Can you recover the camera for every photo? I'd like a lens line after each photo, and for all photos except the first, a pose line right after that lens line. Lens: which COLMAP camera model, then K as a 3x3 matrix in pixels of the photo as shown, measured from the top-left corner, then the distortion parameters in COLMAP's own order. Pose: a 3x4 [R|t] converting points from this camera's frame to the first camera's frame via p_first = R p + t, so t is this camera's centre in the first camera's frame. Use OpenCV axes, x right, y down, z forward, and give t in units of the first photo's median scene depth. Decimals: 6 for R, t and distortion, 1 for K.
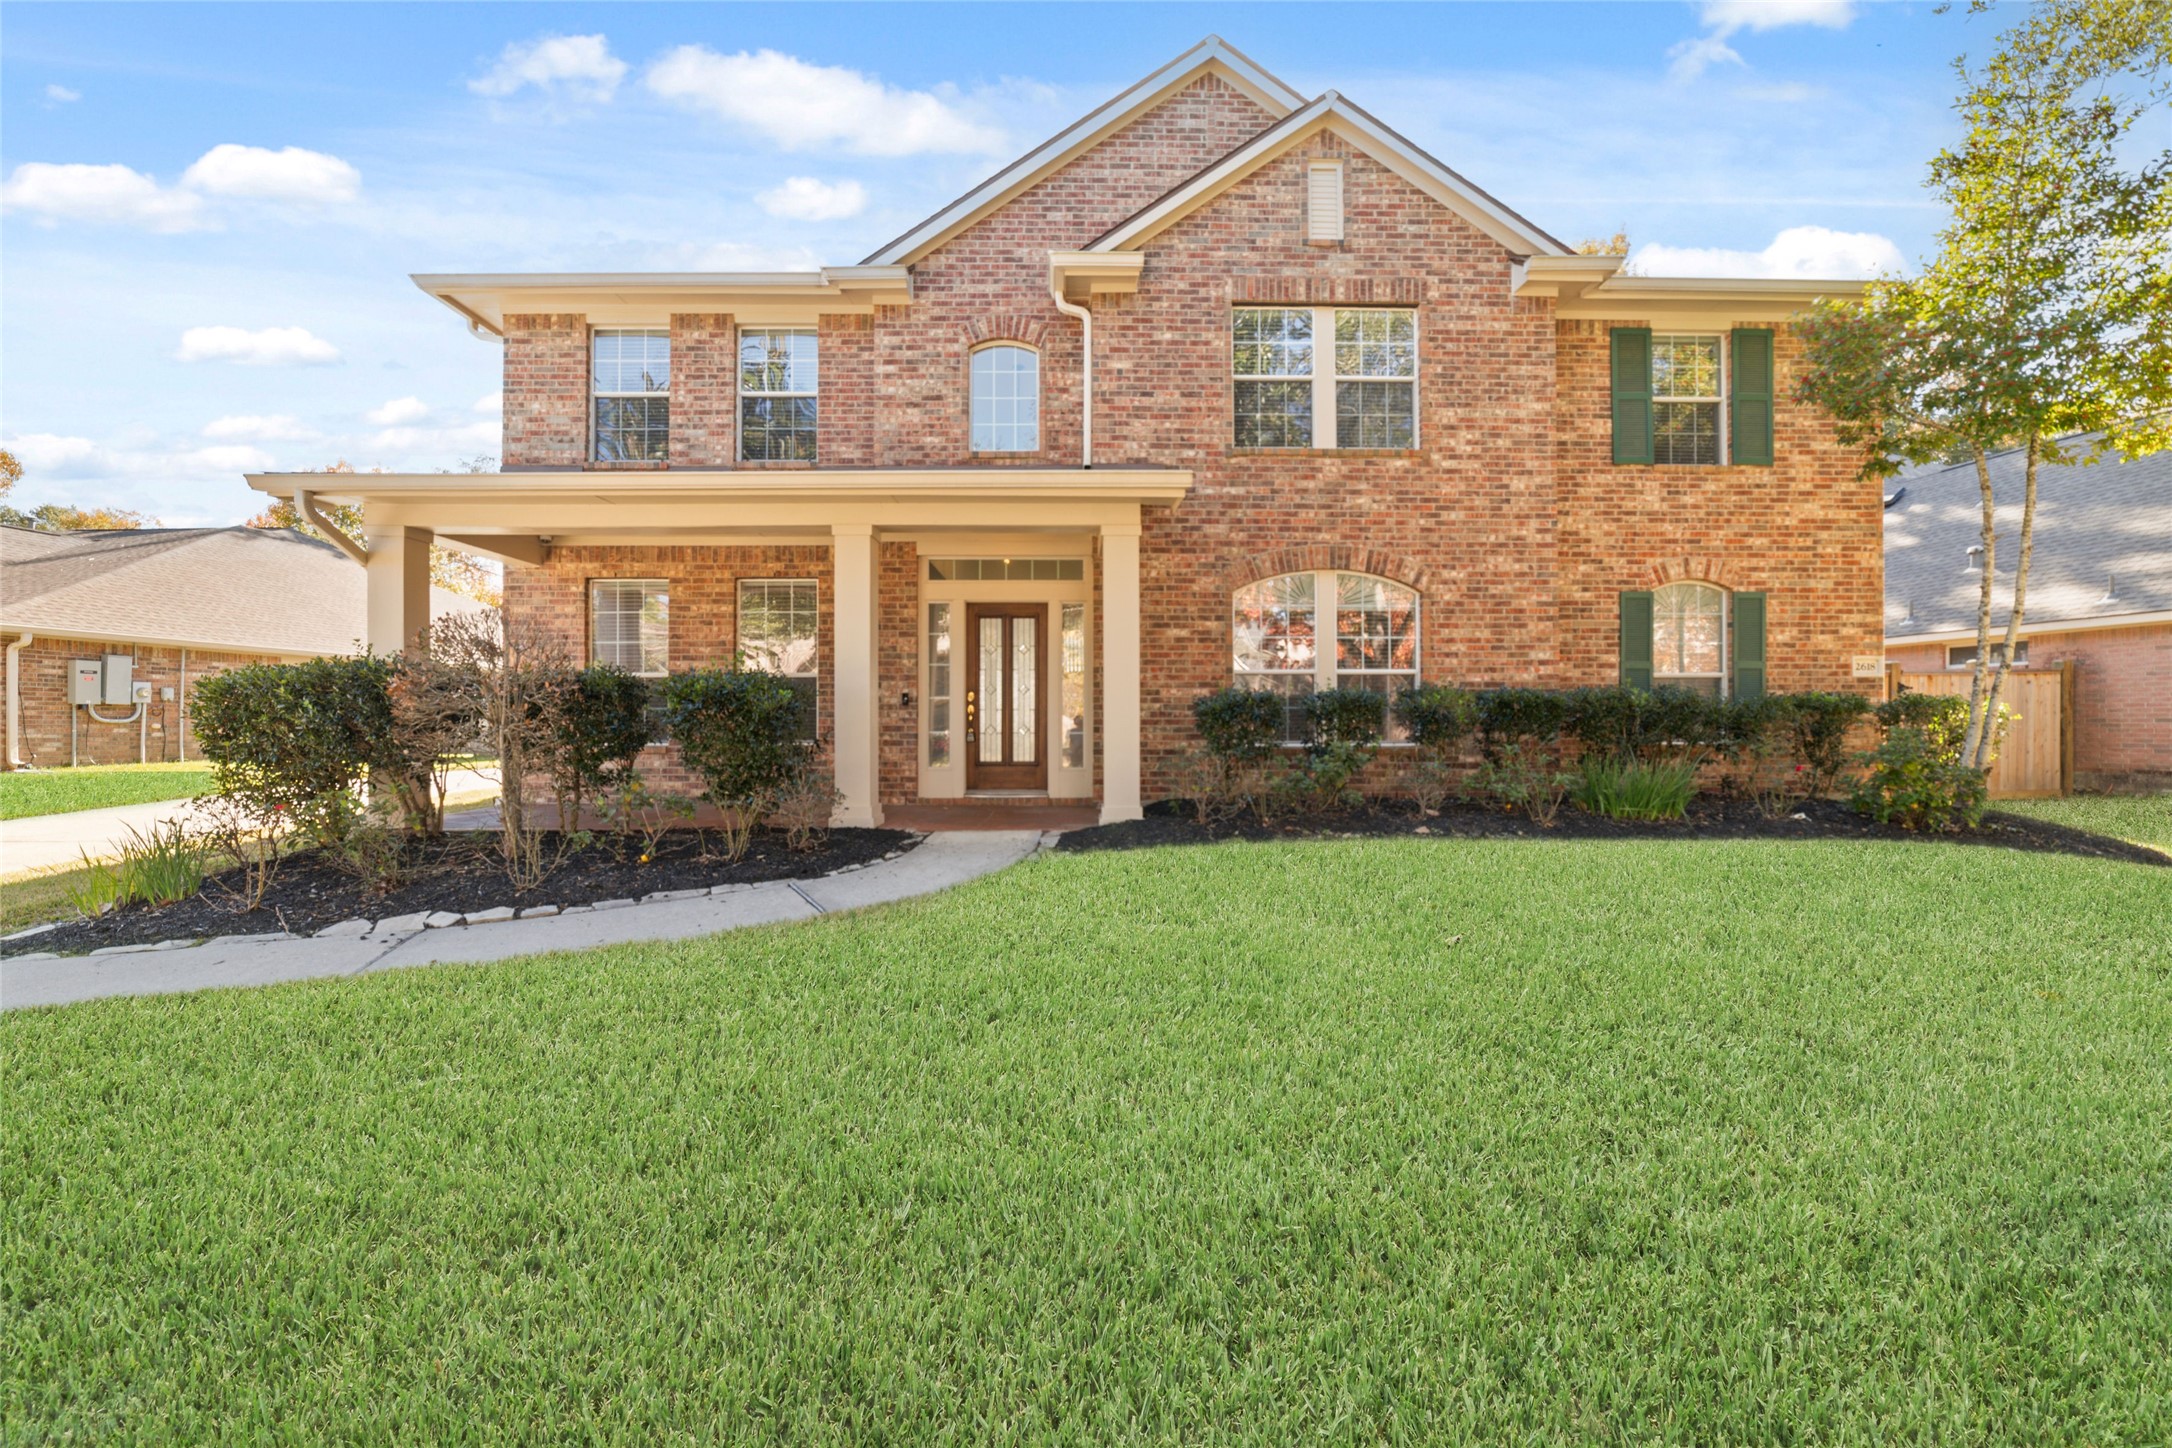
lens RADIAL K [[825.5, 0, 1086.0], [0, 825.5, 724.0], [0, 0, 1]] dist [-0.020659, 0.008601]
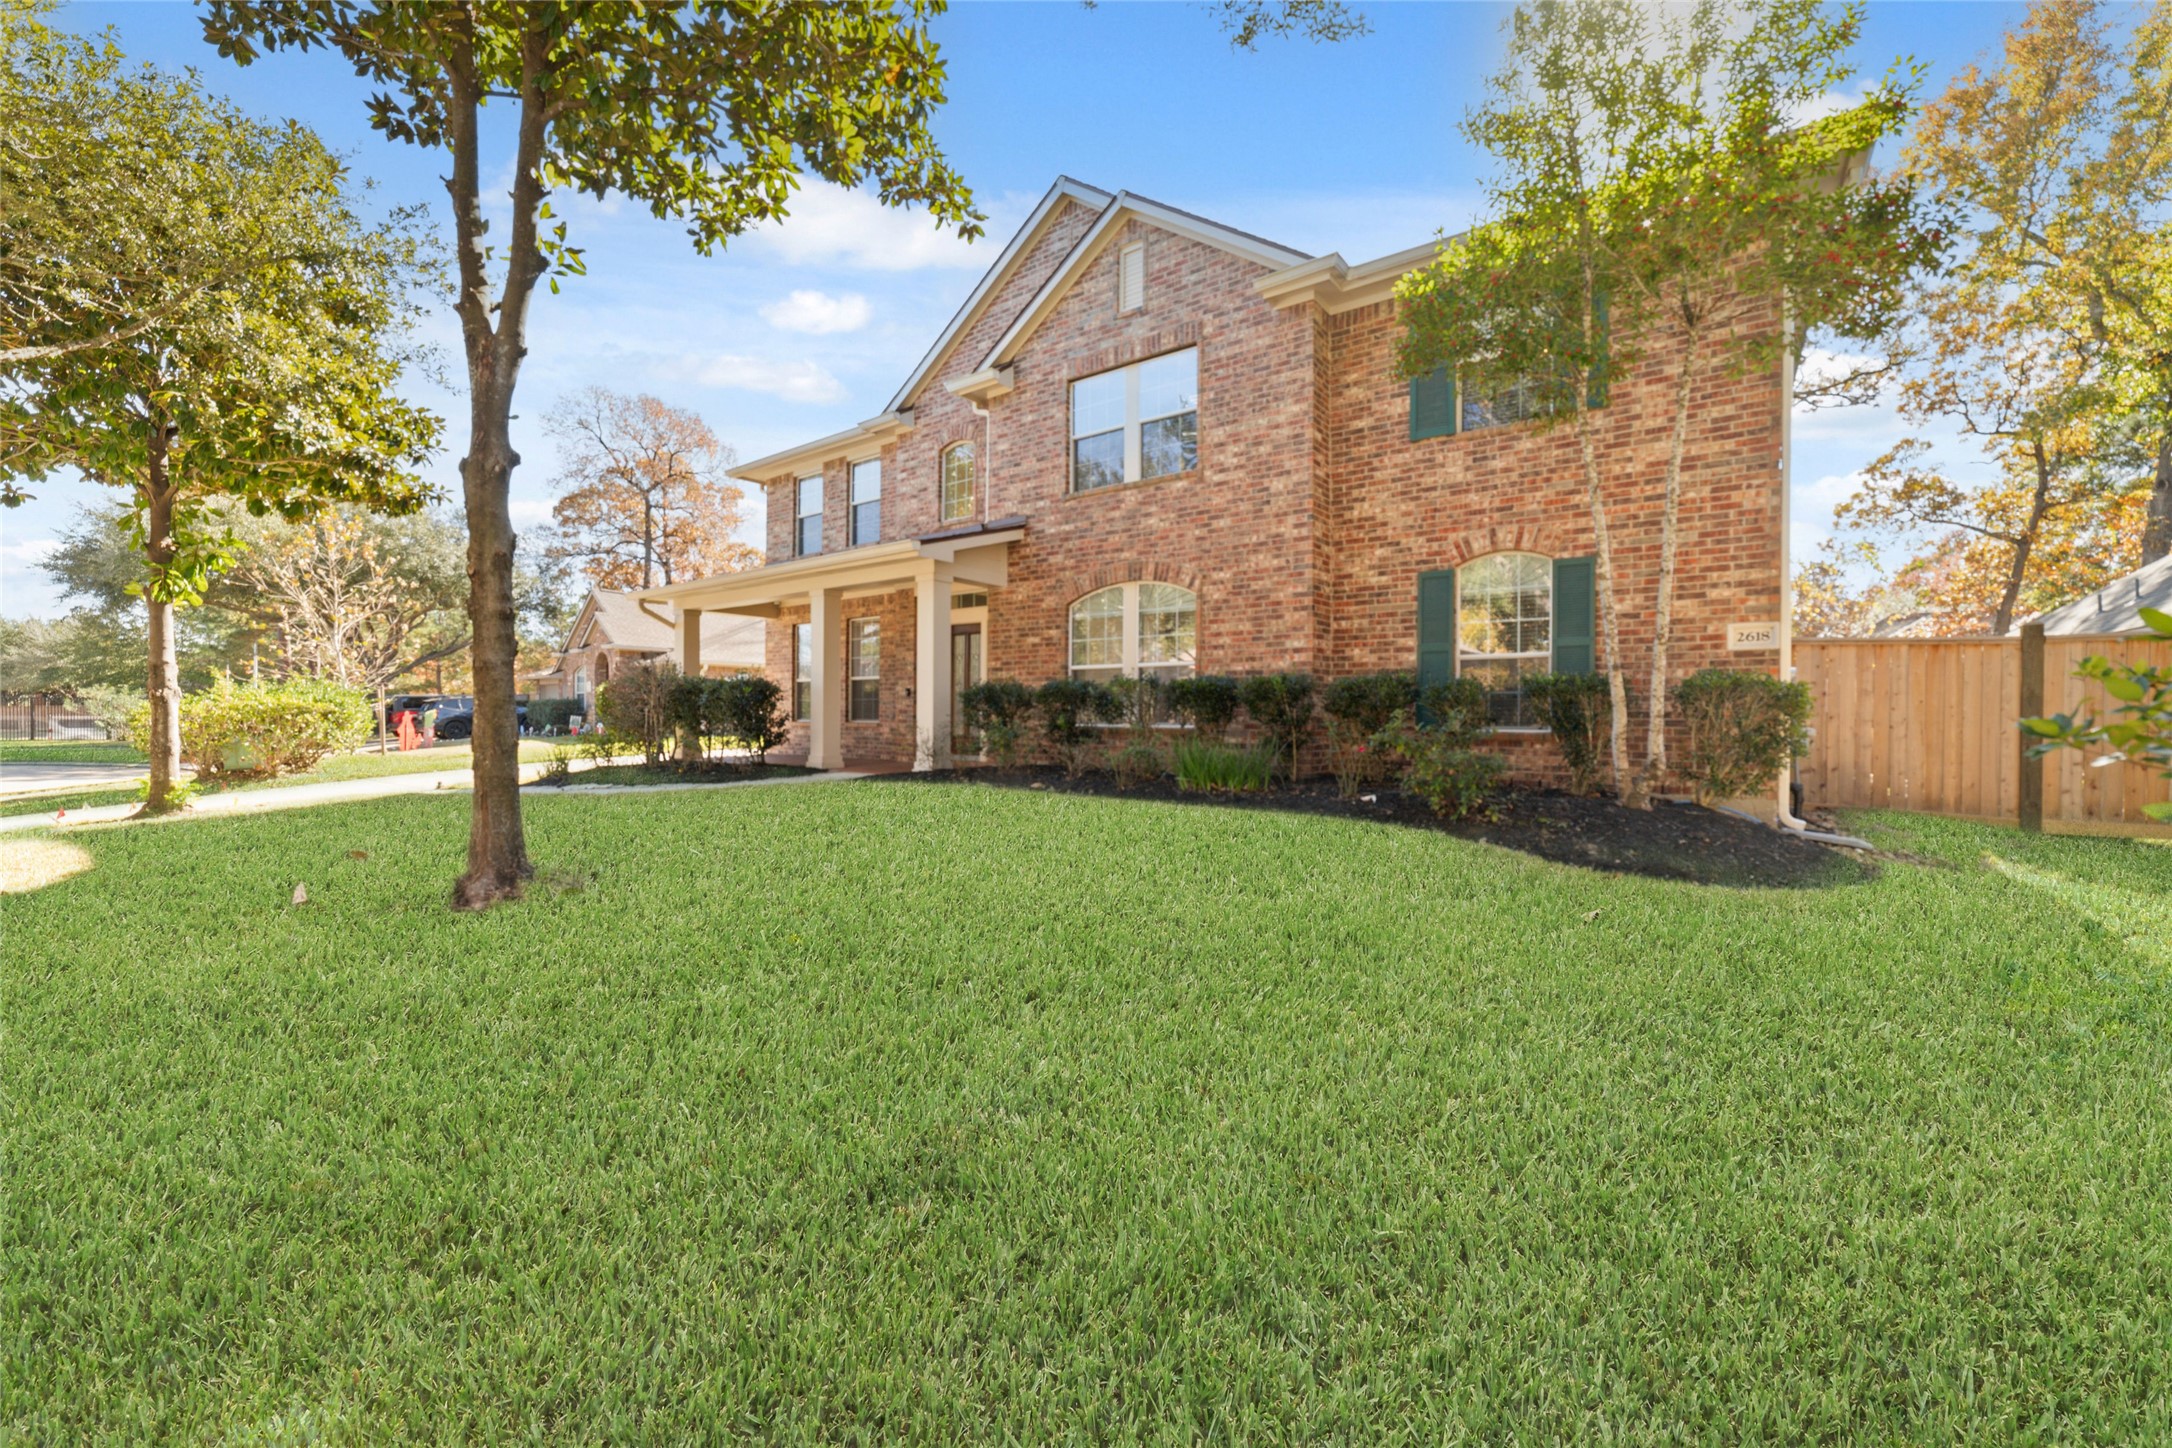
lens RADIAL K [[825.5, 0, 1086.0], [0, 825.5, 724.0], [0, 0, 1]] dist [-0.020659, 0.008601]
pose [[0.794510, 0.012405, -0.607124, 0.932224], [-0.008209, 0.999919, 0.009688, 0.011165], [0.607196, -0.002713, 0.794548, -0.008622]]
